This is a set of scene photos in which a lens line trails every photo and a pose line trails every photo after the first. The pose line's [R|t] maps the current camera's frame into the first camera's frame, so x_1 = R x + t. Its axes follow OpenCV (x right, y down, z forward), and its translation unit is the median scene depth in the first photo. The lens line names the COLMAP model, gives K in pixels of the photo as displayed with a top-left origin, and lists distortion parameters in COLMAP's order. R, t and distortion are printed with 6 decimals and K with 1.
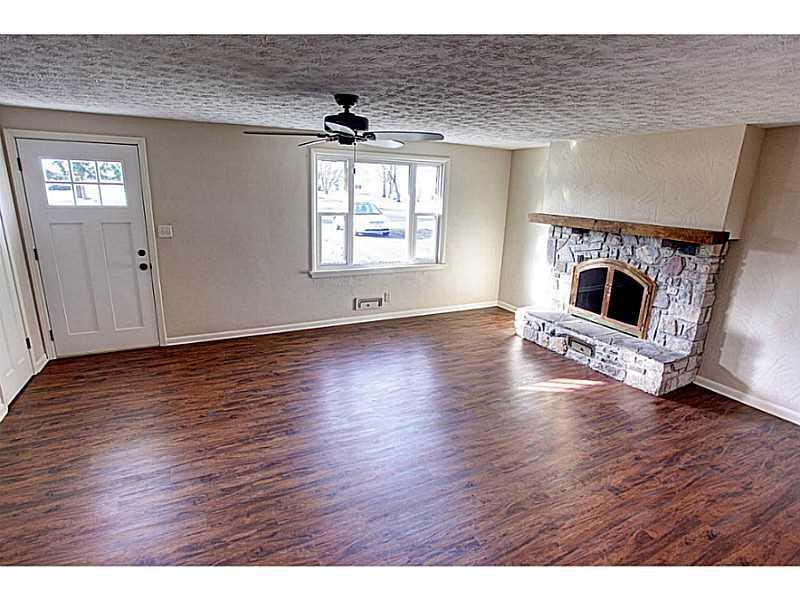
lens RADIAL K [[414.0, 0, 403.3], [0, 414.0, 304.0], [0, 0, 1]] dist [-0.051460, 0.011012]
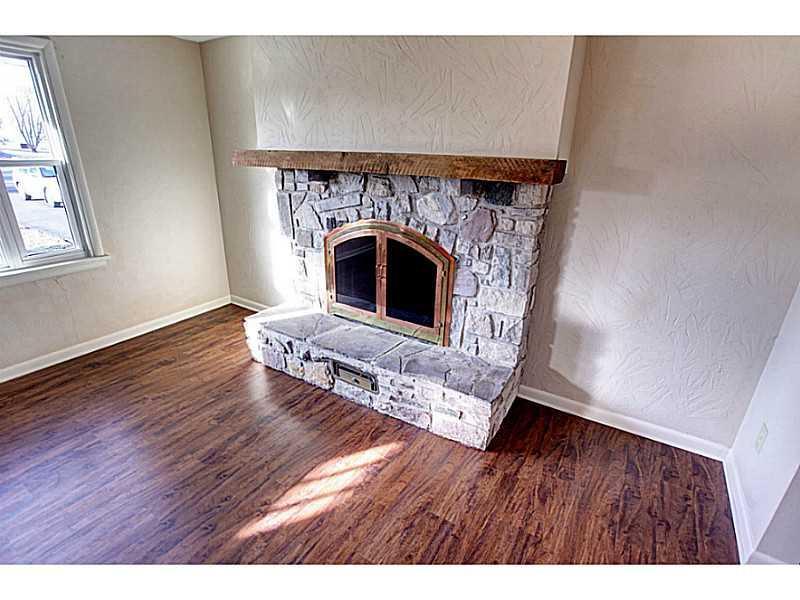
lens RADIAL K [[398.9, 0, 400.5], [0, 398.9, 312.3], [0, 0, 1]] dist [-0.051880, 0.006094]
pose [[0.859558, -0.202458, 0.469223, 0.254257], [0.137760, 0.975984, 0.168754, -0.078194], [-0.492120, -0.080414, 0.866805, 0.506129]]
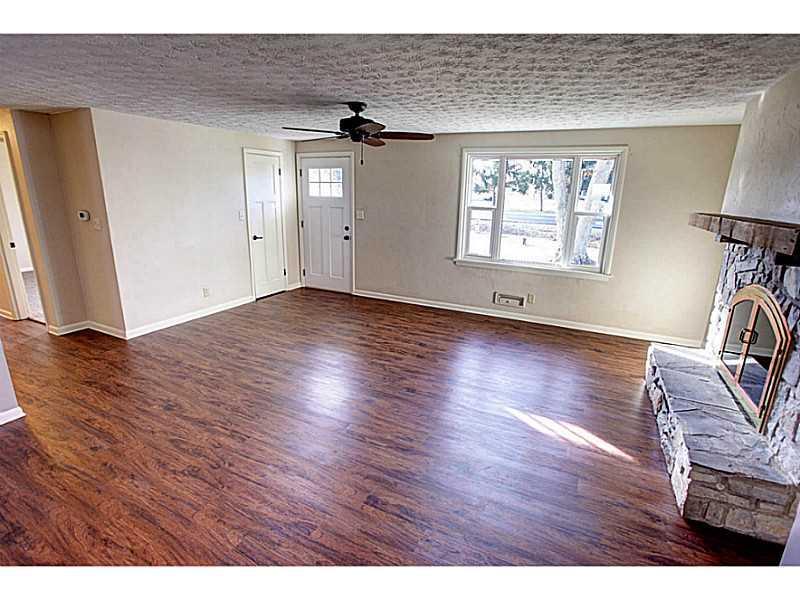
lens RADIAL K [[398.9, 0, 405.0], [0, 398.9, 302.8], [0, 0, 1]] dist [-0.051880, 0.006094]
pose [[0.591057, 0.196325, -0.782373, 0.678099], [-0.218033, 0.972709, 0.079370, -0.022015], [0.776603, 0.123671, 0.617732, 0.284363]]
